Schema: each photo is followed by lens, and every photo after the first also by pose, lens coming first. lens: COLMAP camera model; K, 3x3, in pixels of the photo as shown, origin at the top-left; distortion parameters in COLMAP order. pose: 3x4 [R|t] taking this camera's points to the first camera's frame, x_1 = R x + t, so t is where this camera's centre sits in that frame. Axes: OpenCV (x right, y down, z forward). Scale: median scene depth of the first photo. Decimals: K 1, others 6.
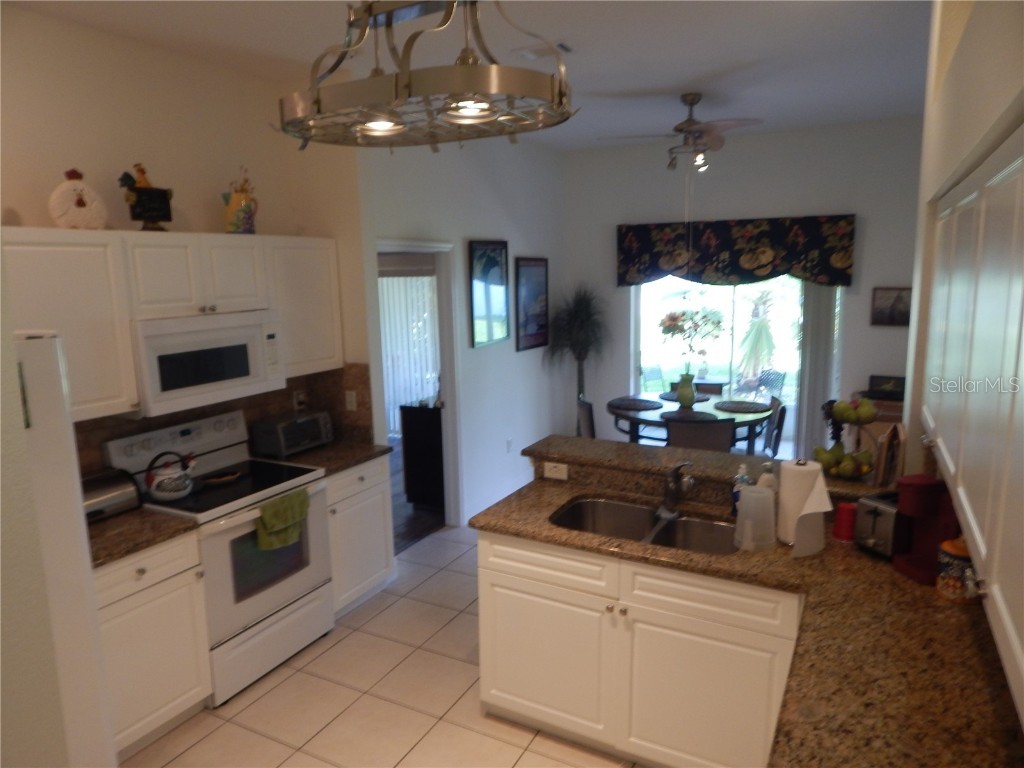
lens RADIAL K [[680.1, 0, 505.1], [0, 680.1, 382.8], [0, 0, 1]] dist [-0.003974, -0.001794]
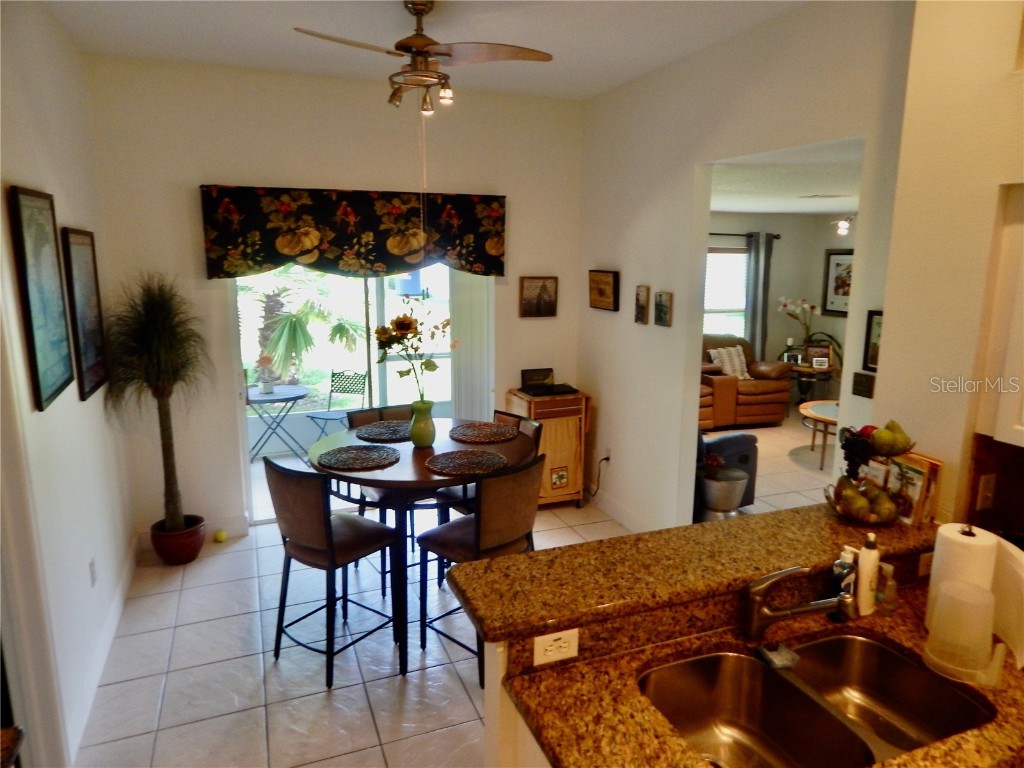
lens RADIAL K [[680.1, 0, 518.4], [0, 680.1, 375.4], [0, 0, 1]] dist [-0.003974, -0.001794]
pose [[0.633880, -0.122056, 0.763740, -0.183961], [0.112892, 0.991495, 0.064758, -0.065988], [-0.765148, 0.045171, 0.642267, 0.402789]]
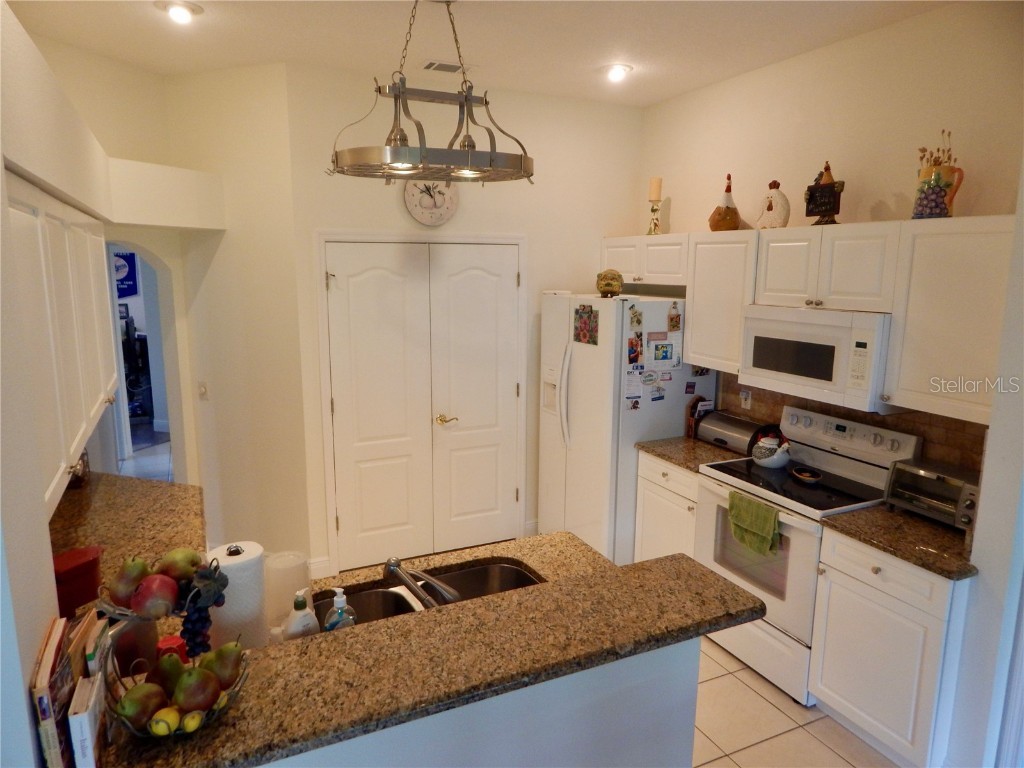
lens RADIAL K [[680.1, 0, 510.1], [0, 680.1, 385.6], [0, 0, 1]] dist [-0.003974, -0.001794]
pose [[-0.591199, 0.160273, -0.790440, 0.361003], [-0.132142, 0.947564, 0.290966, -0.129686], [0.795627, 0.276469, -0.539020, 0.705523]]
